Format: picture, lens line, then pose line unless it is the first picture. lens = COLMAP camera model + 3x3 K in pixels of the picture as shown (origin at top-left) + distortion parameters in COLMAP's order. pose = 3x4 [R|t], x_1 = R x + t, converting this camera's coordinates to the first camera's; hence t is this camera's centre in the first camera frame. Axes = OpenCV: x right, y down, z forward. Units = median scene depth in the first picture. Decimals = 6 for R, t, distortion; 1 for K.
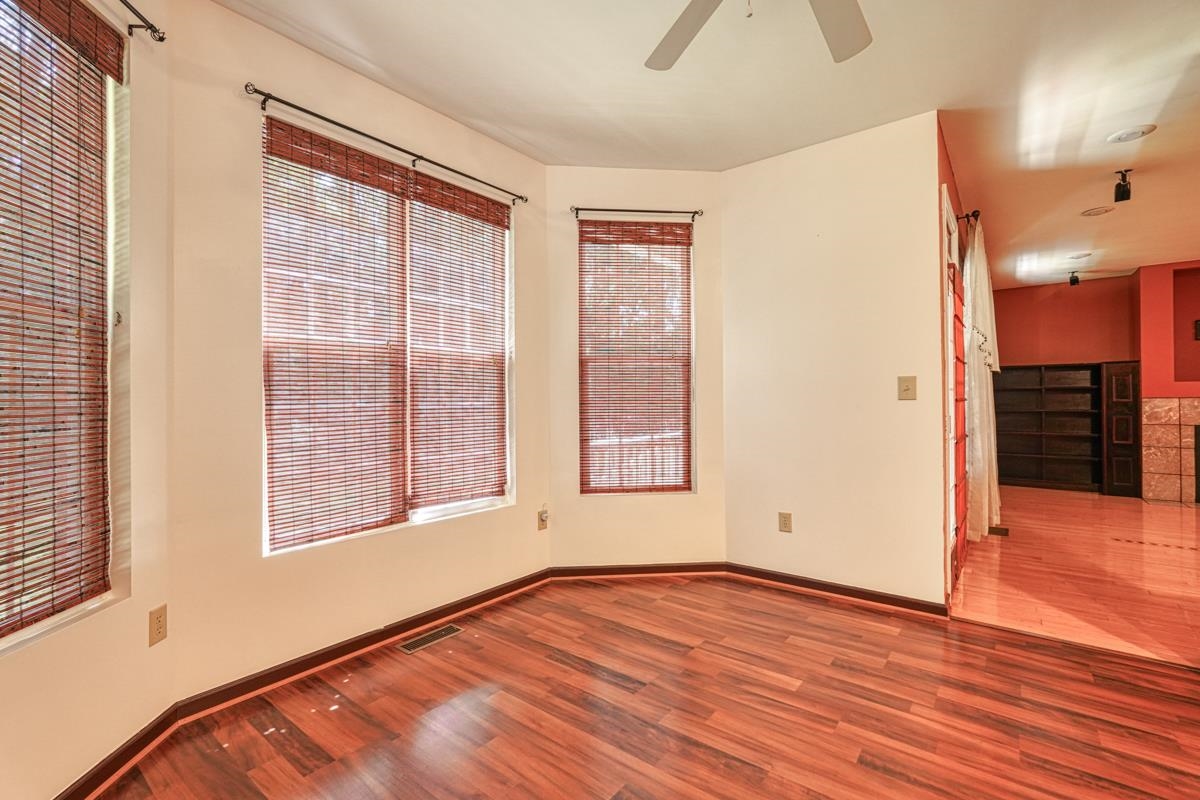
lens RADIAL K [[526.0, 0, 595.7], [0, 526.0, 397.7], [0, 0, 1]] dist [-0.000100, 0.001579]
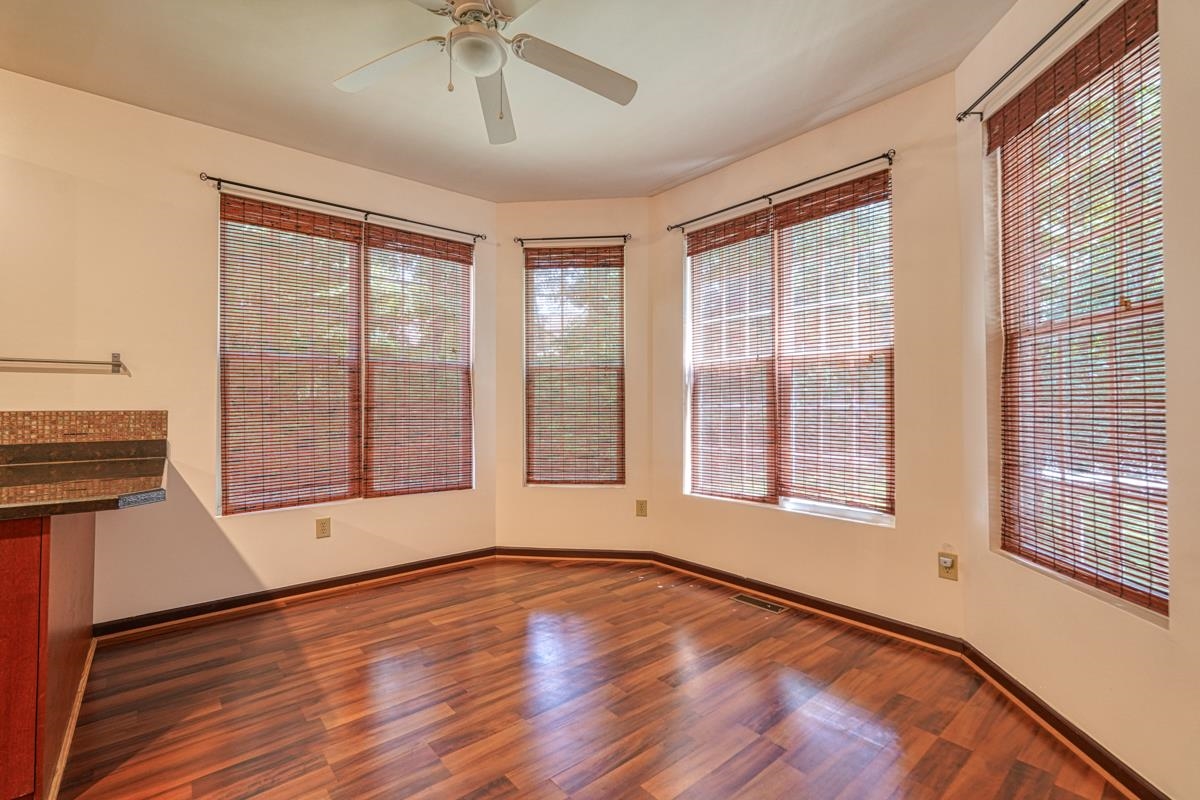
lens RADIAL K [[526.0, 0, 601.4], [0, 526.0, 393.8], [0, 0, 1]] dist [-0.000100, 0.001579]
pose [[-0.178250, -0.012198, -0.983910, 1.417313], [0.013240, 0.999803, -0.014794, -0.001907], [0.983896, -0.015664, -0.178054, 1.340781]]
